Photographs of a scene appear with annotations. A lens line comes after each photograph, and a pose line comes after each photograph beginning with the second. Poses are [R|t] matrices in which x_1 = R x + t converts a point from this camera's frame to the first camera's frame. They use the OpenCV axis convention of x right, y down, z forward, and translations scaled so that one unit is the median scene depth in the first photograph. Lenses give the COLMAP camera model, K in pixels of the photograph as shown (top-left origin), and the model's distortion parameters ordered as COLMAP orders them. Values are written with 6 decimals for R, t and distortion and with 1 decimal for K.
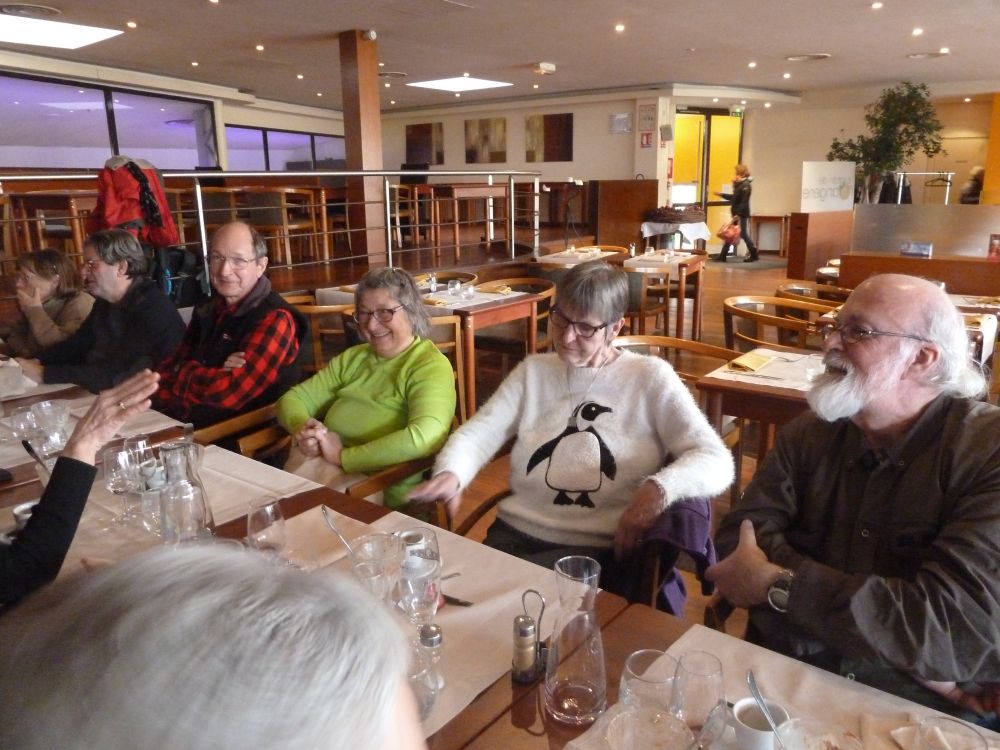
lens RADIAL K [[751.4, 0, 502.7], [0, 751.4, 375.1], [0, 0, 1]] dist [-0.028729, -0.001249]
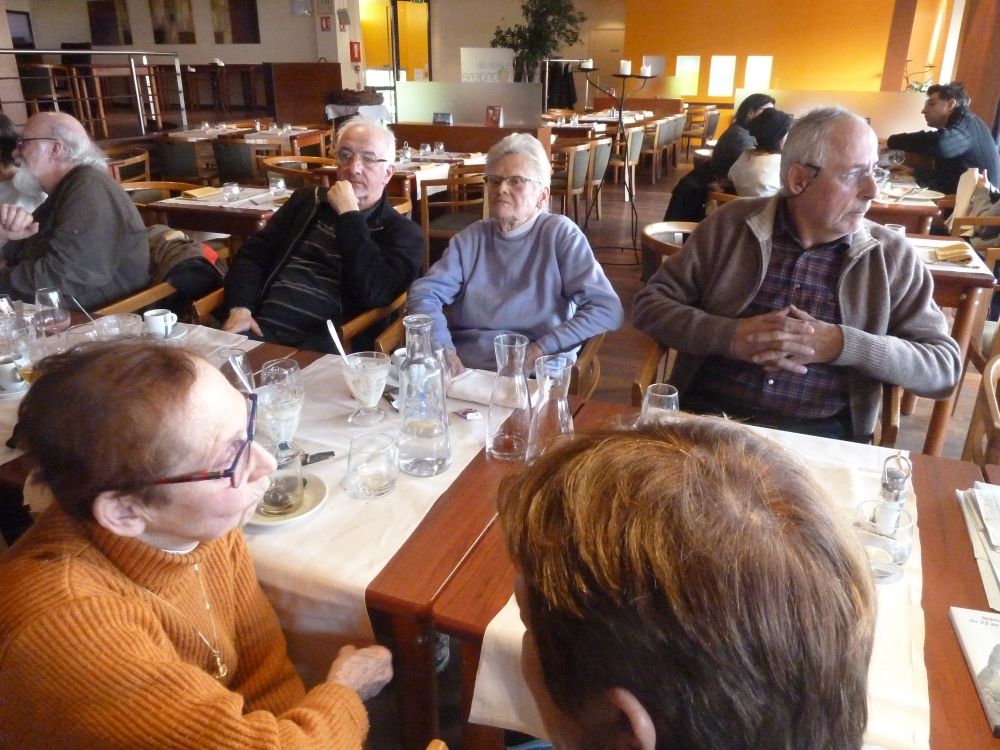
lens RADIAL K [[751.4, 0, 496.2], [0, 751.4, 374.3], [0, 0, 1]] dist [-0.028729, -0.001249]
pose [[0.963079, -0.084812, 0.255511, 0.117427], [0.049093, 0.988494, 0.143069, 0.035988], [-0.264705, -0.125243, 0.956162, -0.129994]]
